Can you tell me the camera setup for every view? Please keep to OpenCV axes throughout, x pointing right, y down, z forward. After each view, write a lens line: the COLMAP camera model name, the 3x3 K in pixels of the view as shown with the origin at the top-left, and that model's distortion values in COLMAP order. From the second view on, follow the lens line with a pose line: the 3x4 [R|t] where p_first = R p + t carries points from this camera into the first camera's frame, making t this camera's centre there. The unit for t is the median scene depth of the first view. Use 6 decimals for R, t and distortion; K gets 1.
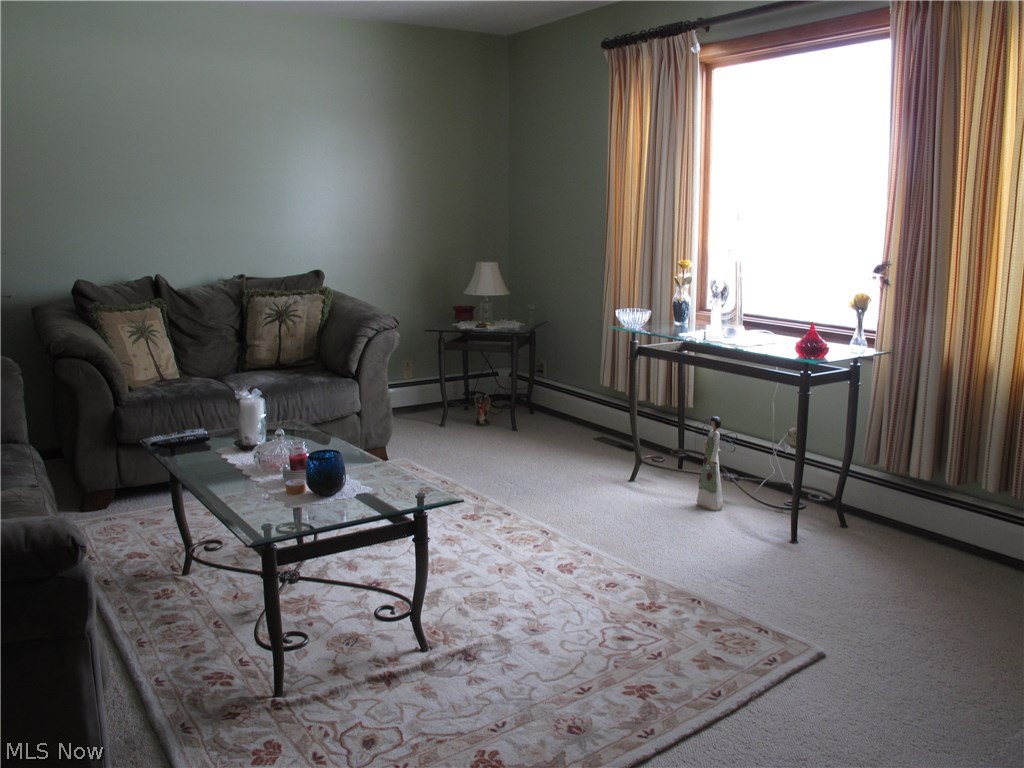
lens RADIAL K [[848.0, 0, 507.0], [0, 848.0, 361.3], [0, 0, 1]] dist [-0.150001, 0.115845]
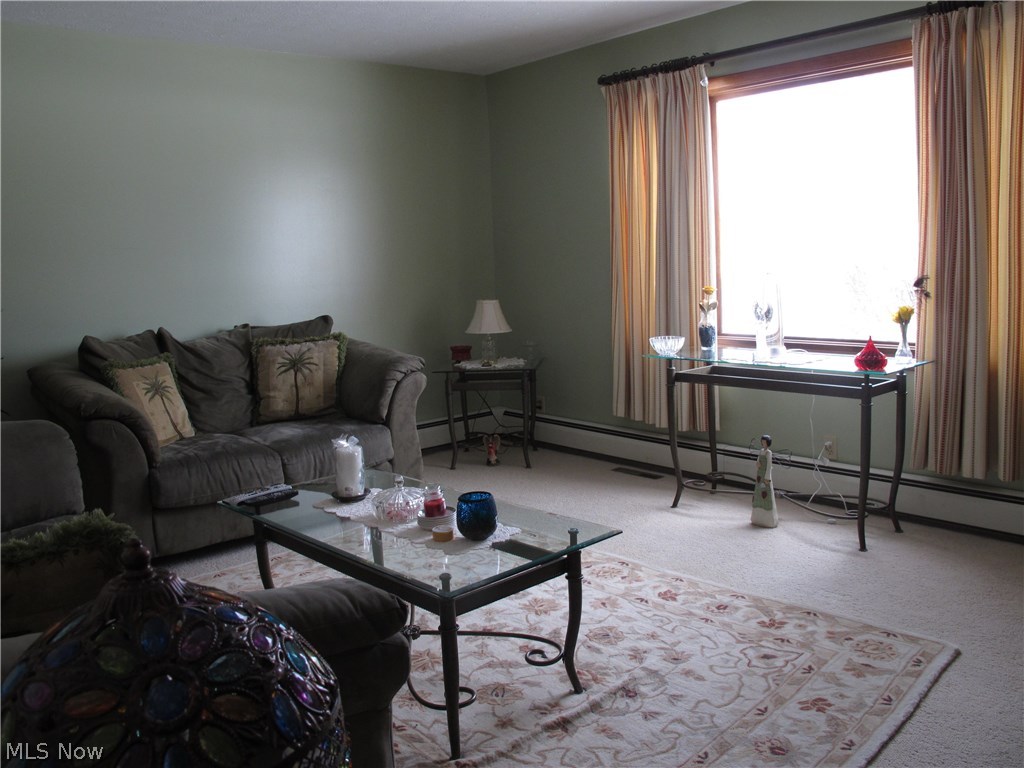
lens RADIAL K [[848.0, 0, 507.0], [0, 848.0, 361.3], [0, 0, 1]] dist [-0.150001, 0.115845]
pose [[0.990187, -0.057212, 0.127502, -0.195289], [0.063671, 0.996856, -0.047168, 0.003668], [-0.124403, 0.054823, 0.990716, 0.026115]]
